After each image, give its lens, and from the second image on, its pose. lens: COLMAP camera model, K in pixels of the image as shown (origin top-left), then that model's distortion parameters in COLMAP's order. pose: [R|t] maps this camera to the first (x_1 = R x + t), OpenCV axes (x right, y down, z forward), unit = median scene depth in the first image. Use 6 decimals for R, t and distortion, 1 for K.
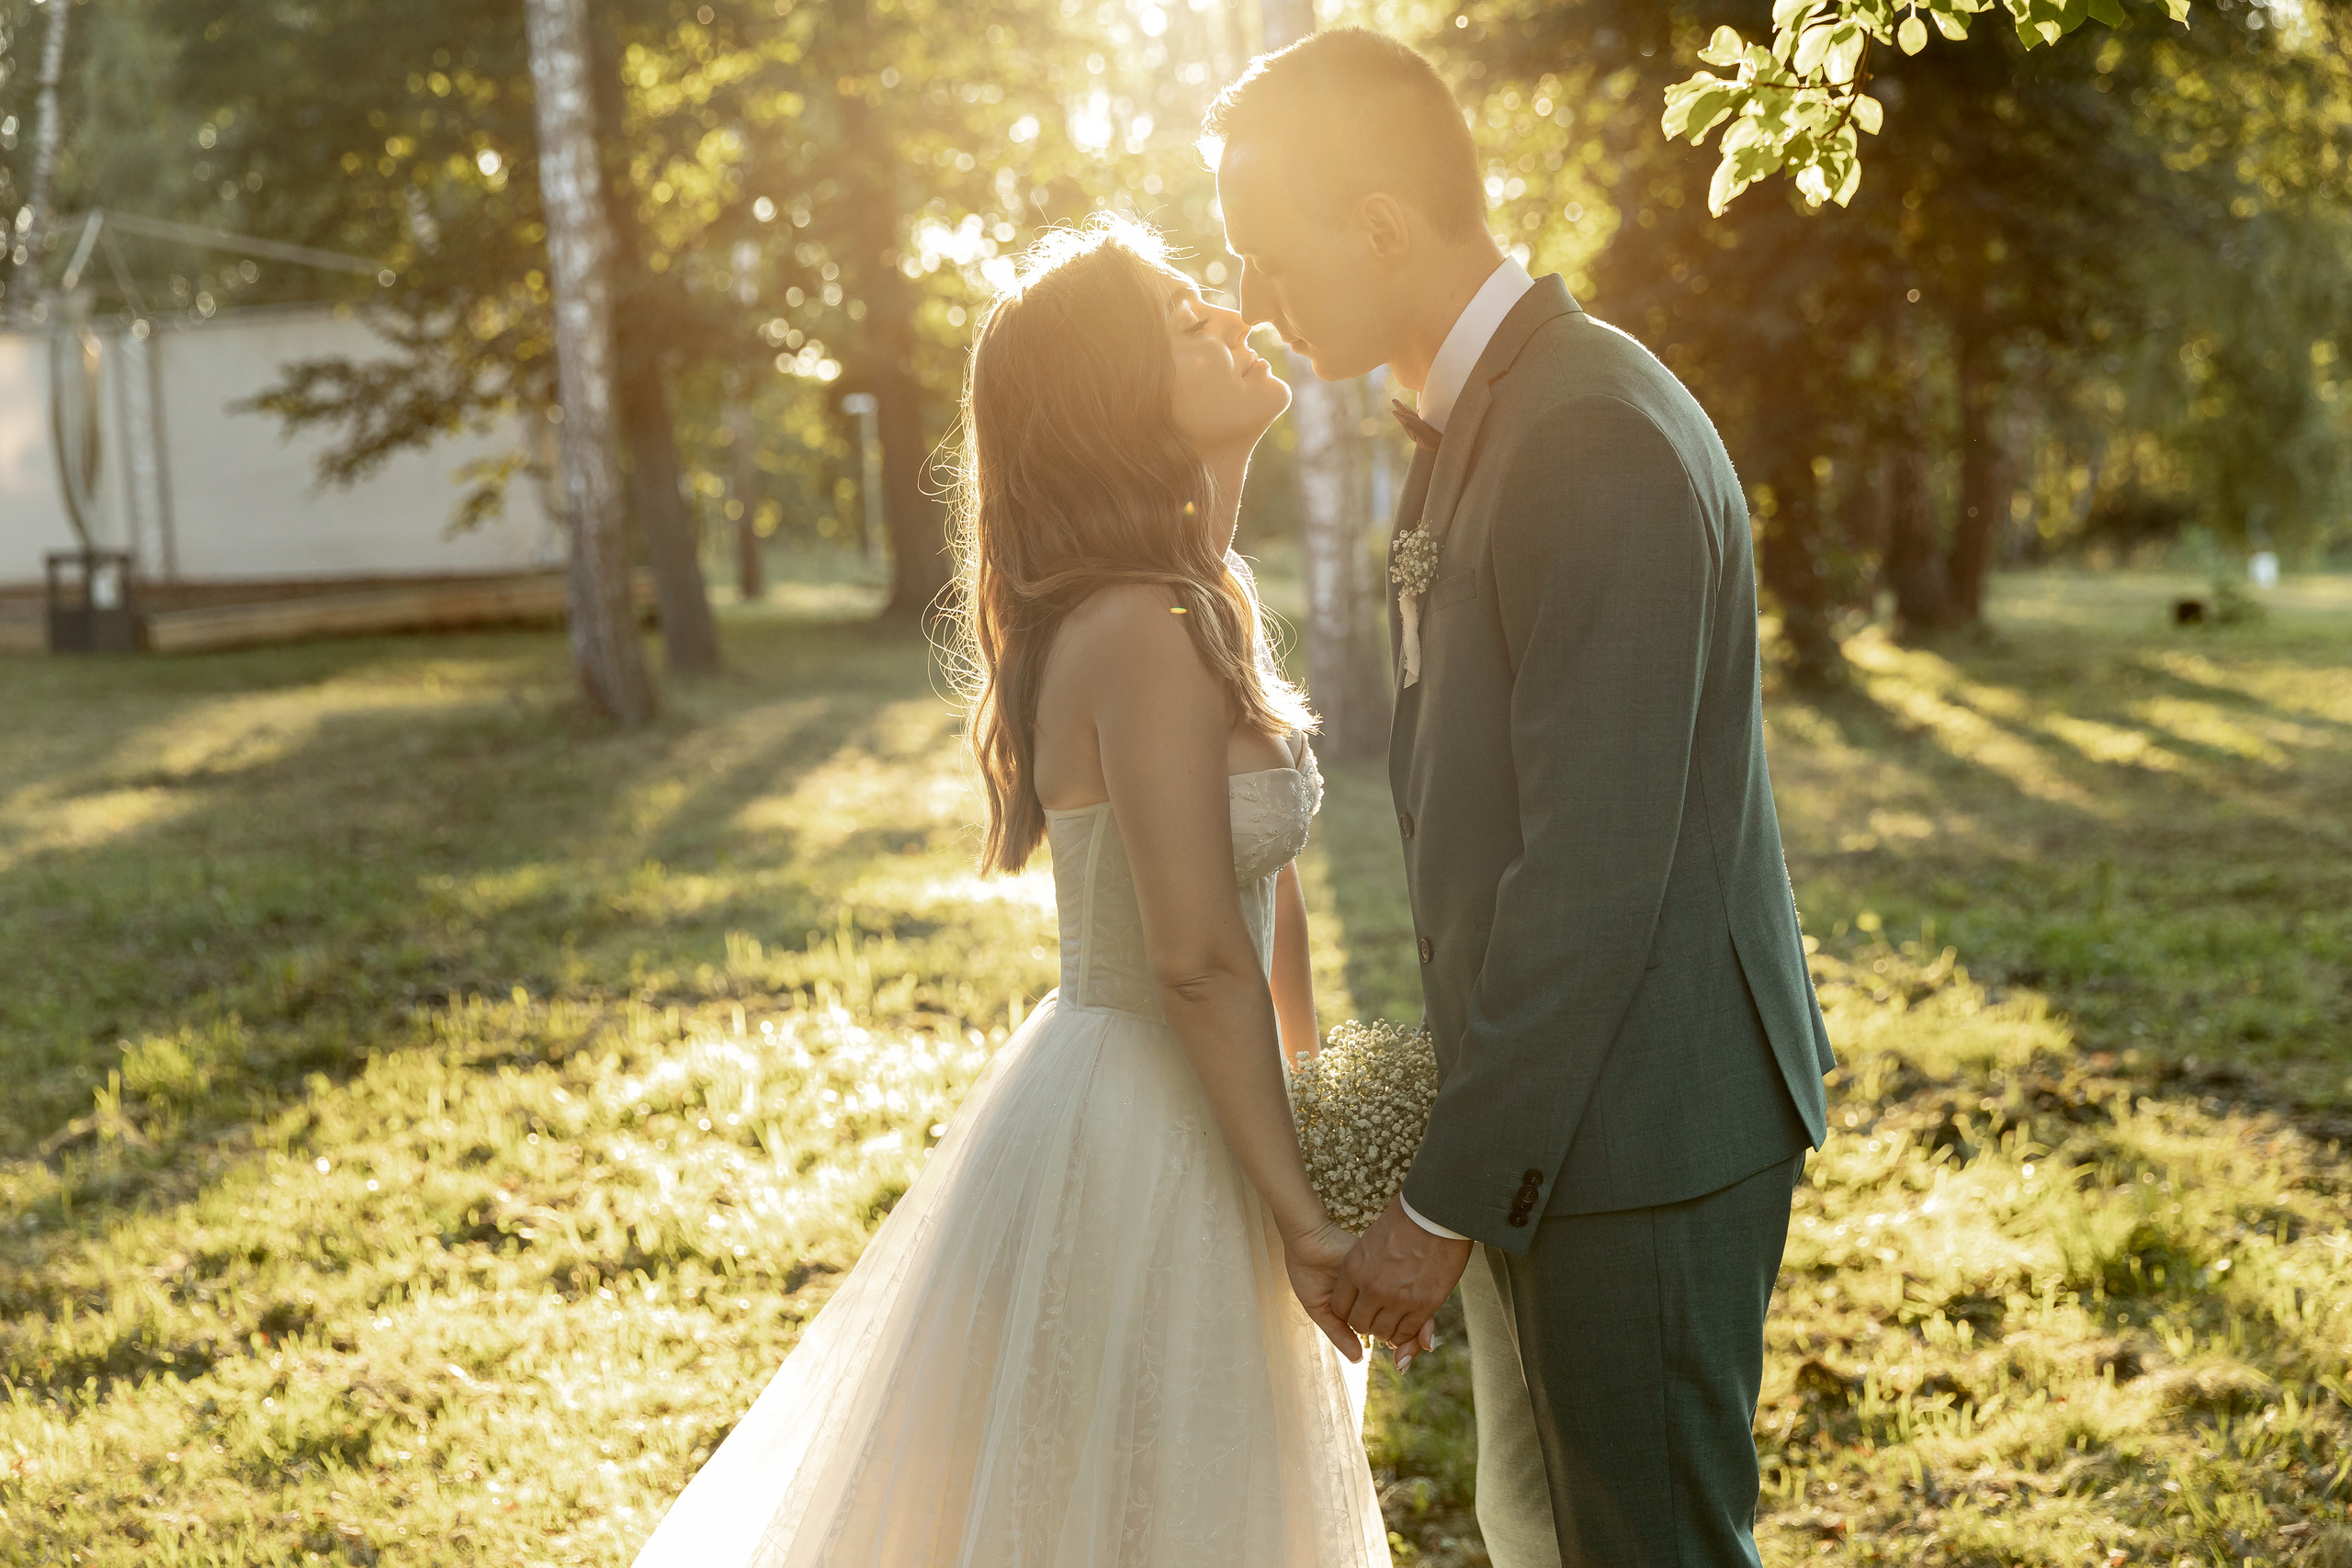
lens RADIAL K [[4066.1, 0, 1116.3], [0, 4066.1, 799.9], [0, 0, 1]] dist [0.075483, 0.000000]
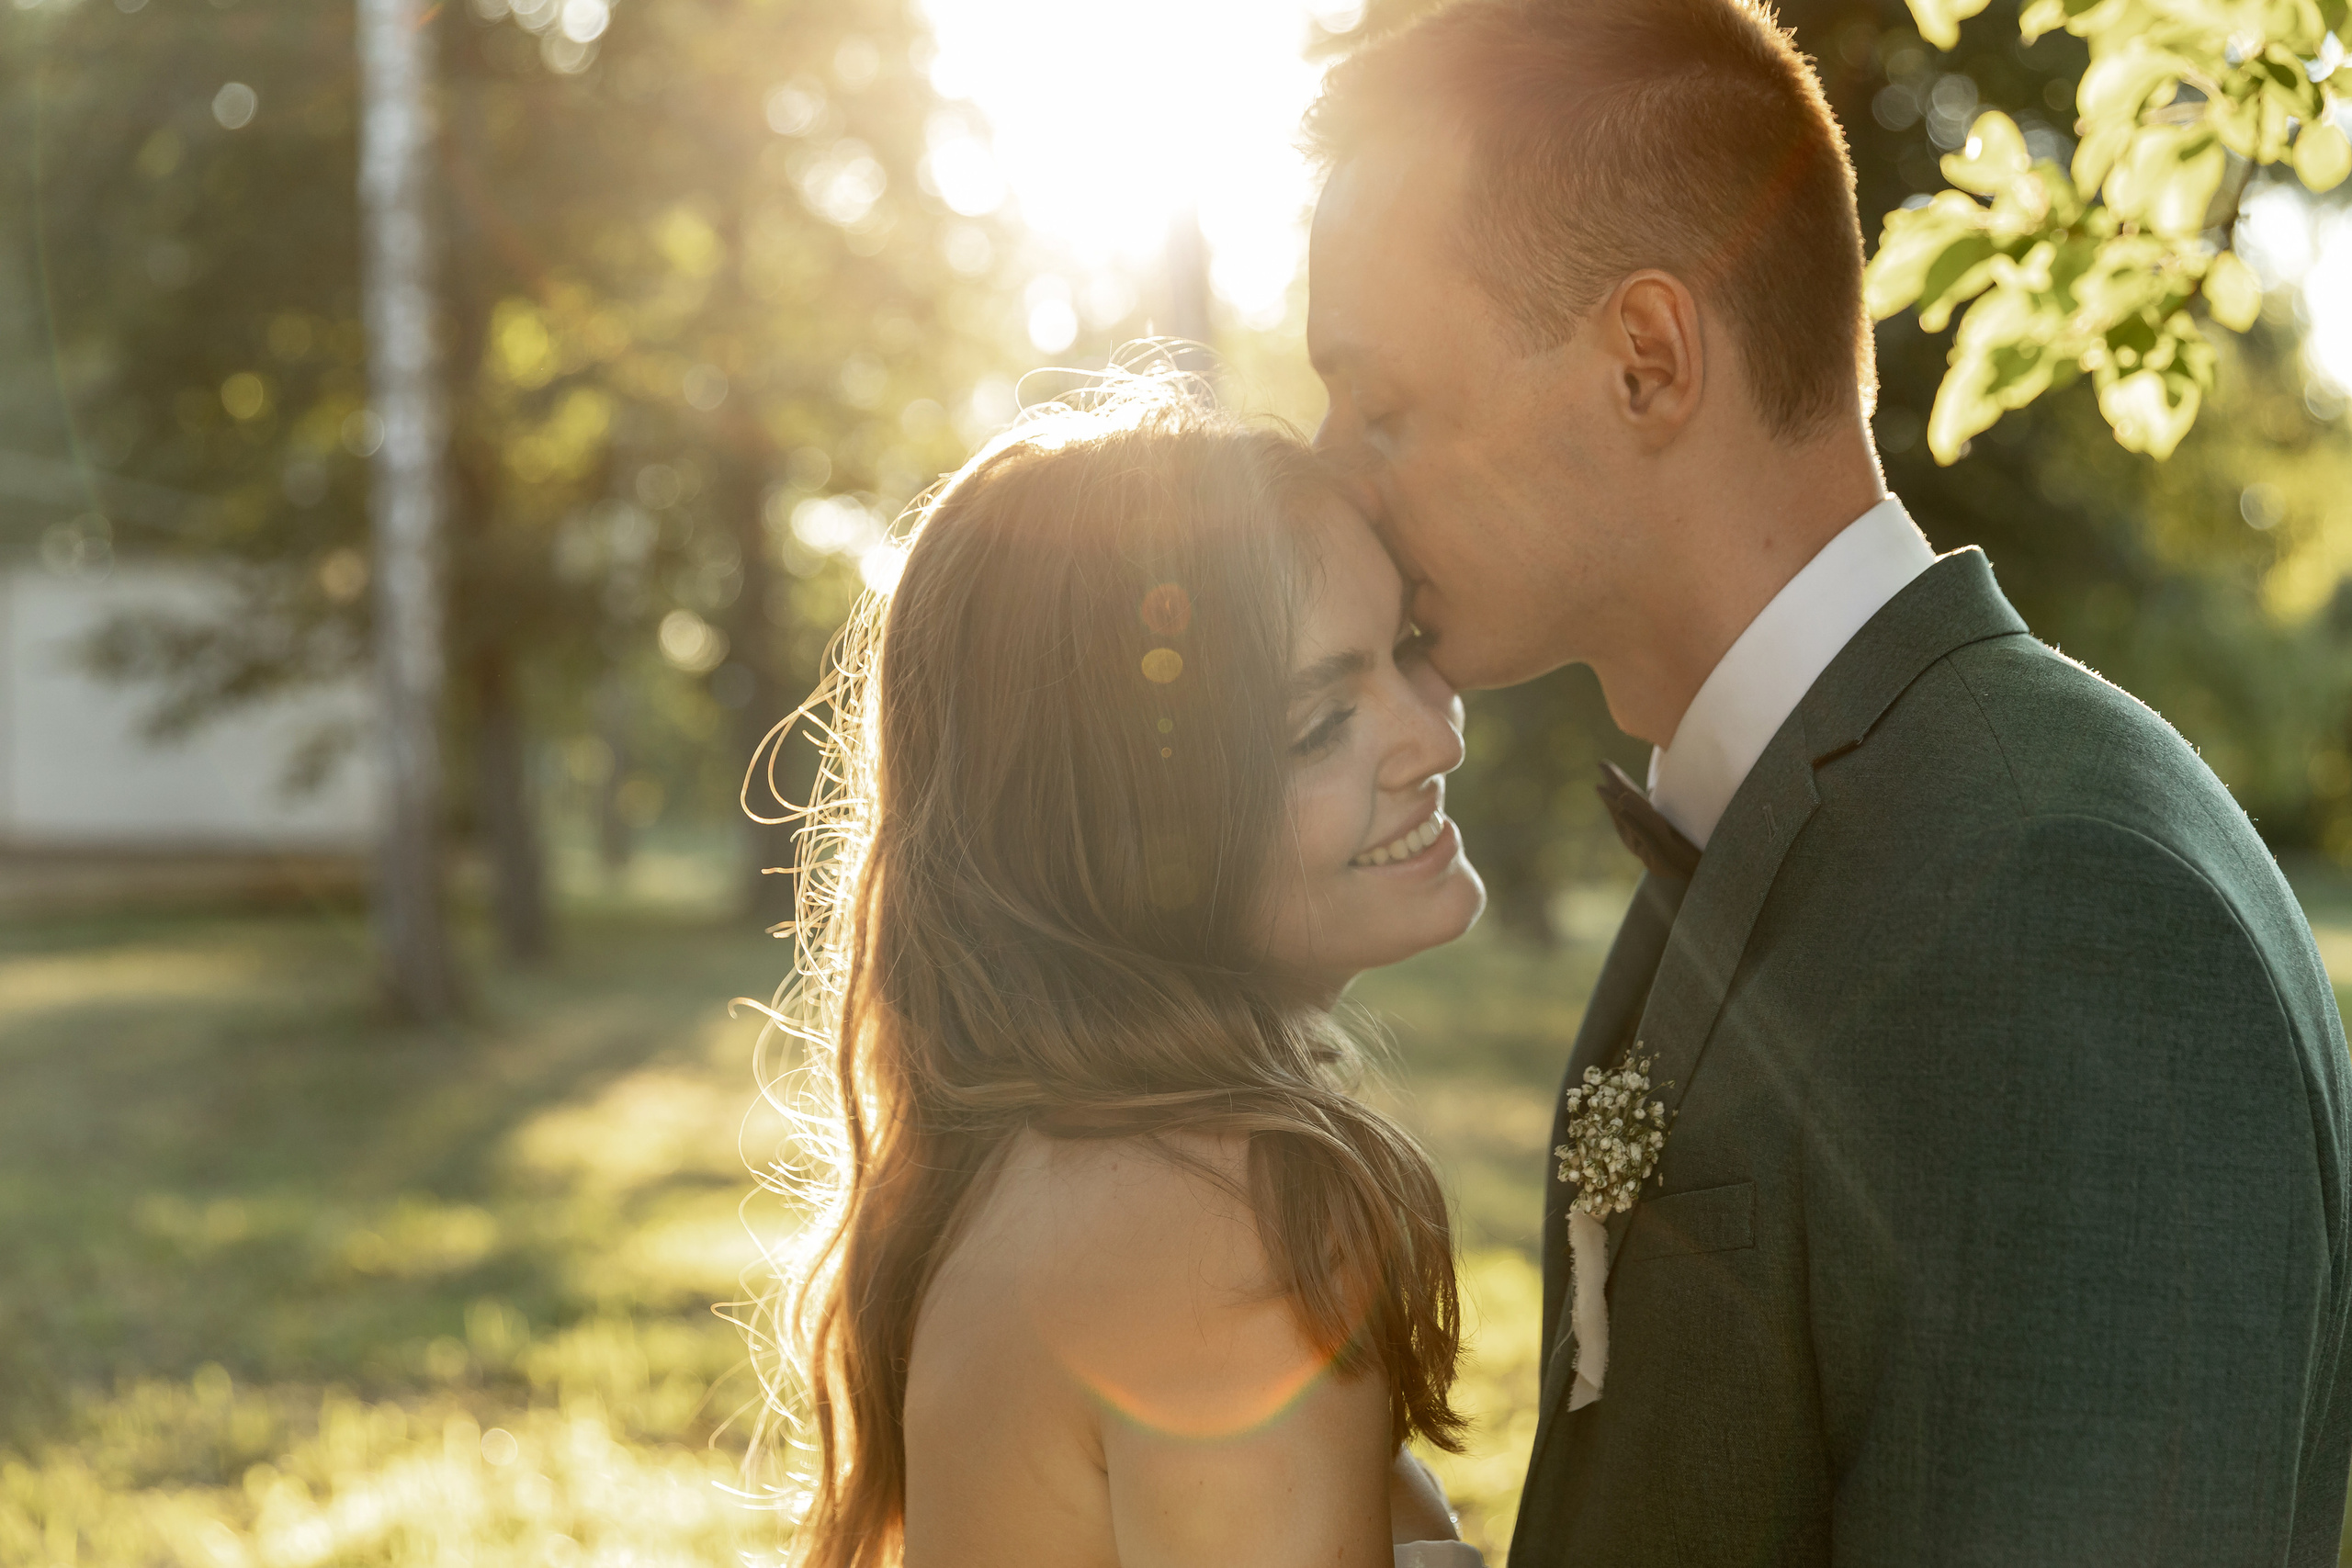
lens RADIAL K [[4066.1, 0, 1165.1], [0, 4066.1, 779.7], [0, 0, 1]] dist [0.075483, 0.000000]
pose [[0.997832, 0.050158, 0.042605, 0.005790], [-0.046676, 0.995772, -0.079114, -0.017780], [-0.046393, 0.076954, 0.995955, 0.163481]]
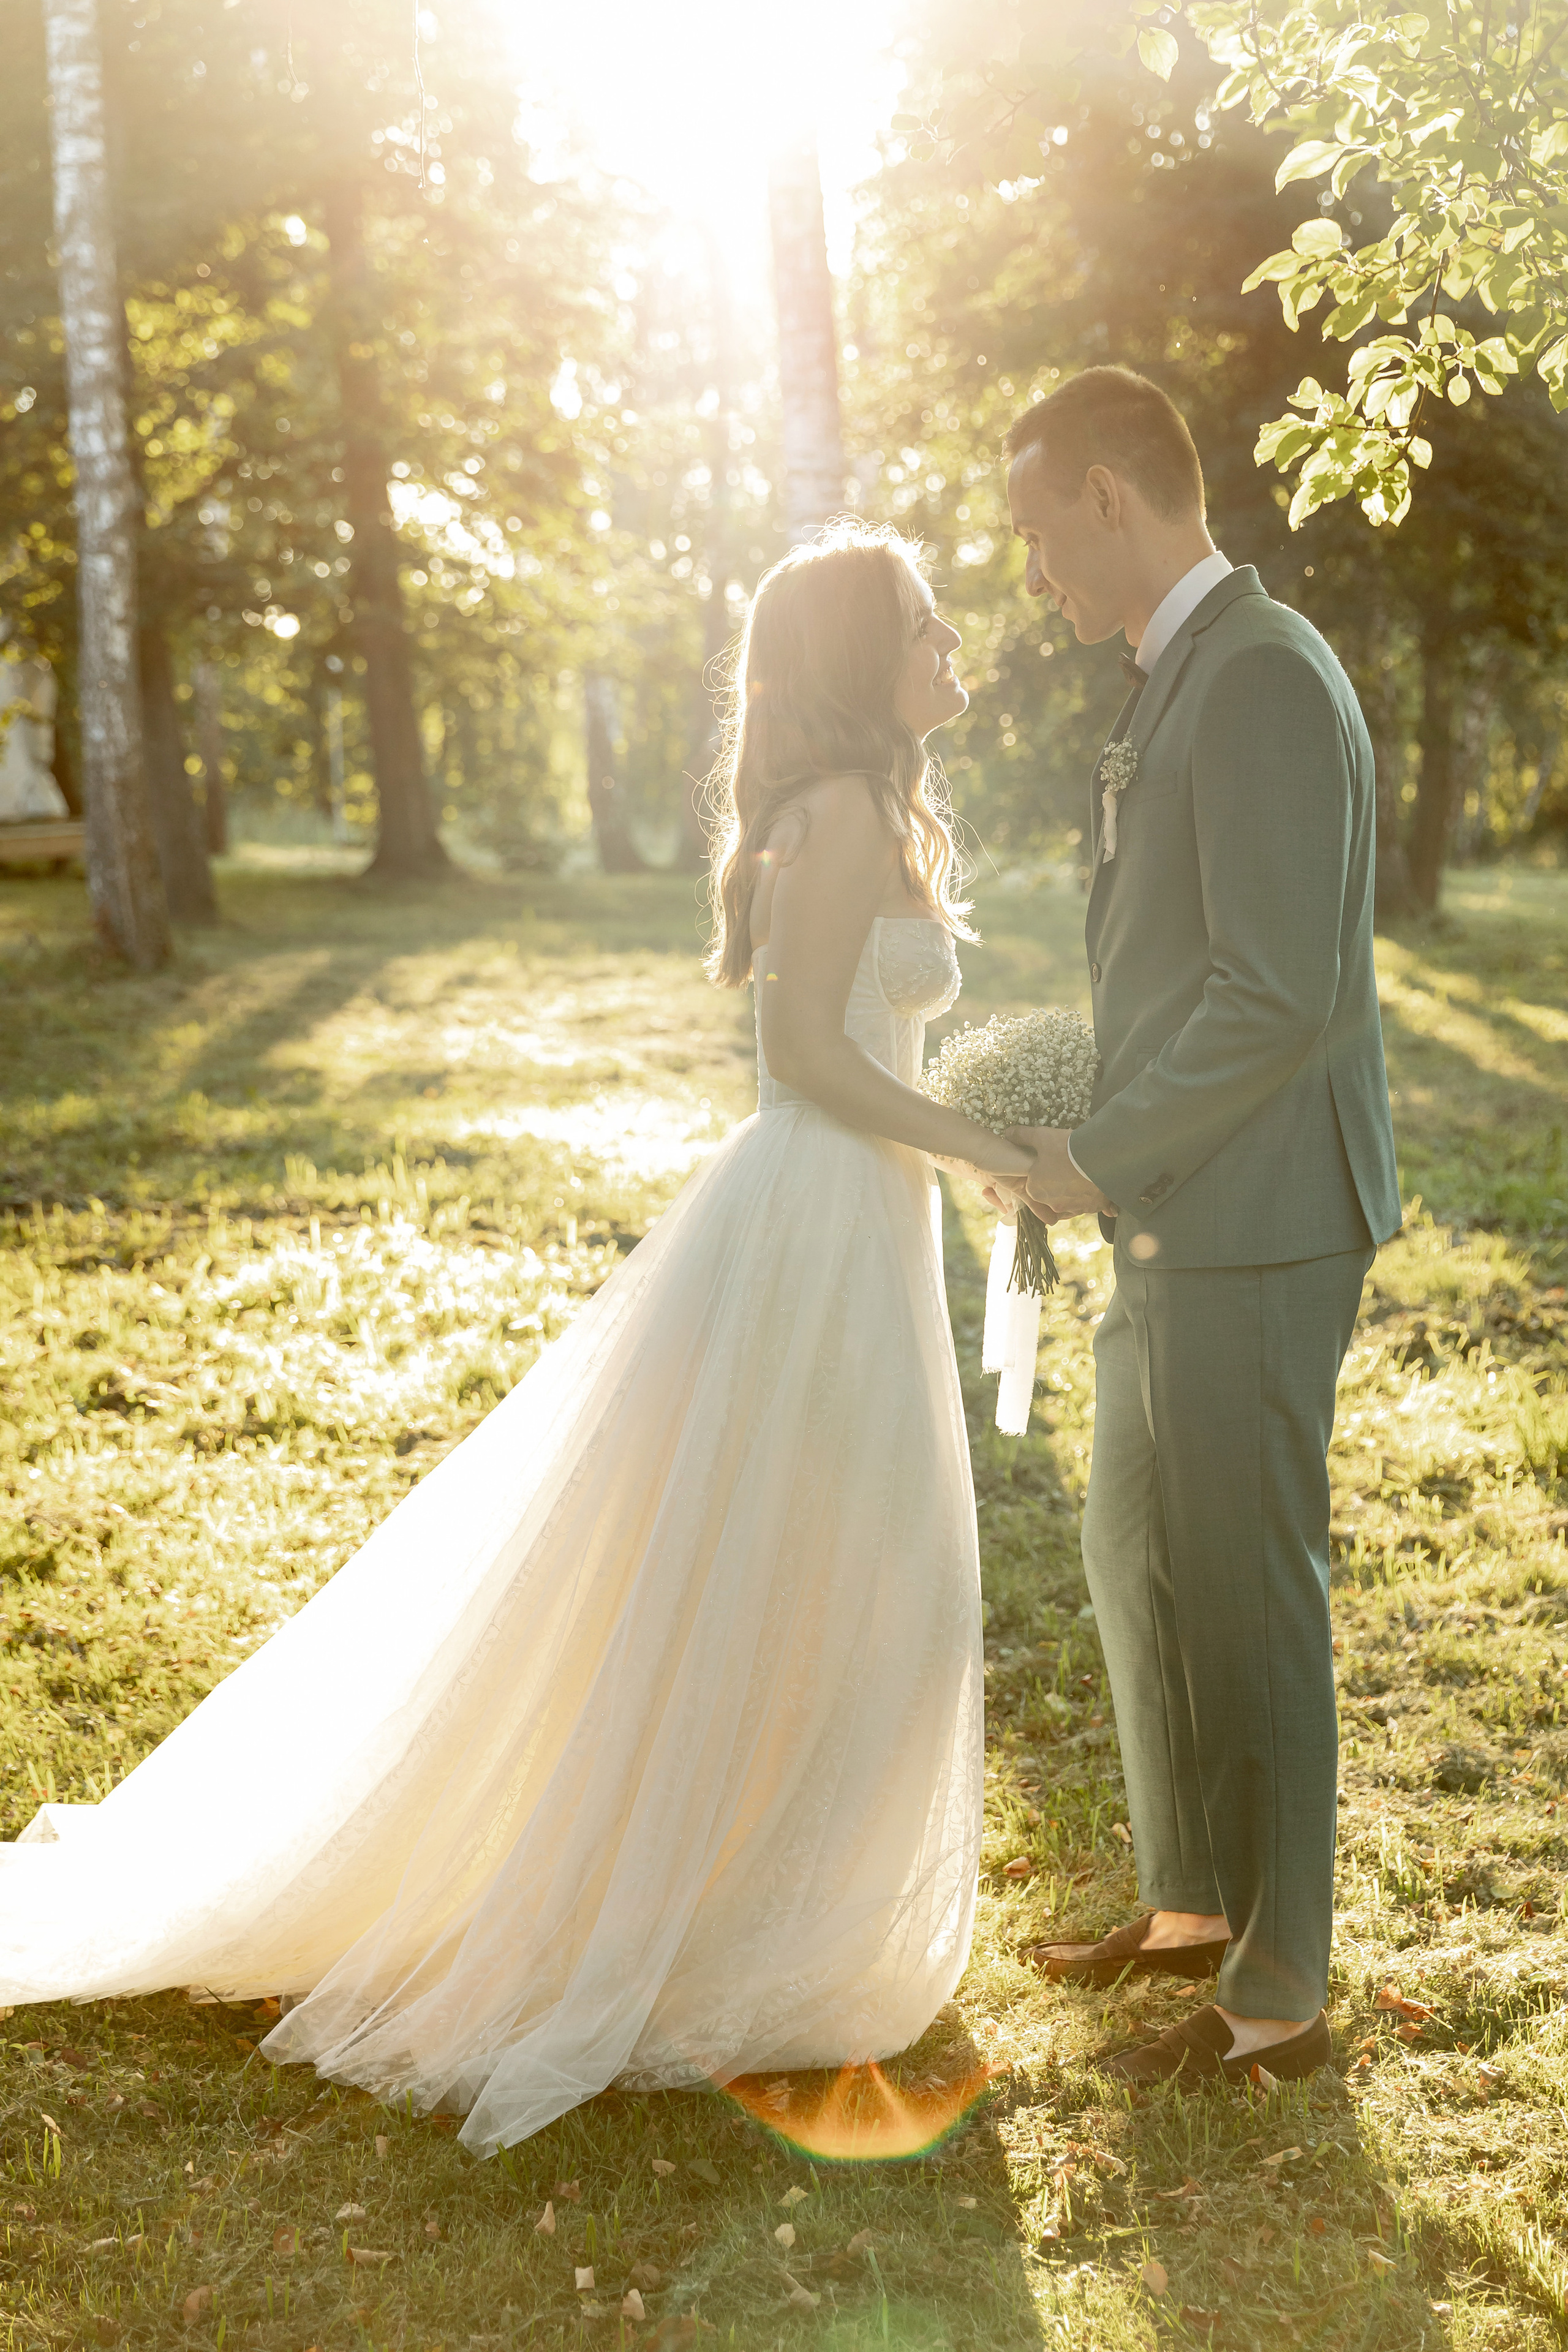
lens RADIAL K [[4066.5, 0, 778.1], [0, 4066.5, 1186.2], [0, 0, 1]] dist [0.075483, 0.000000]
pose [[0.998314, 0.025133, 0.052317, -0.025274], [-0.026569, 0.999284, 0.026941, 0.009532], [-0.051602, -0.028286, 0.998267, -0.084186]]
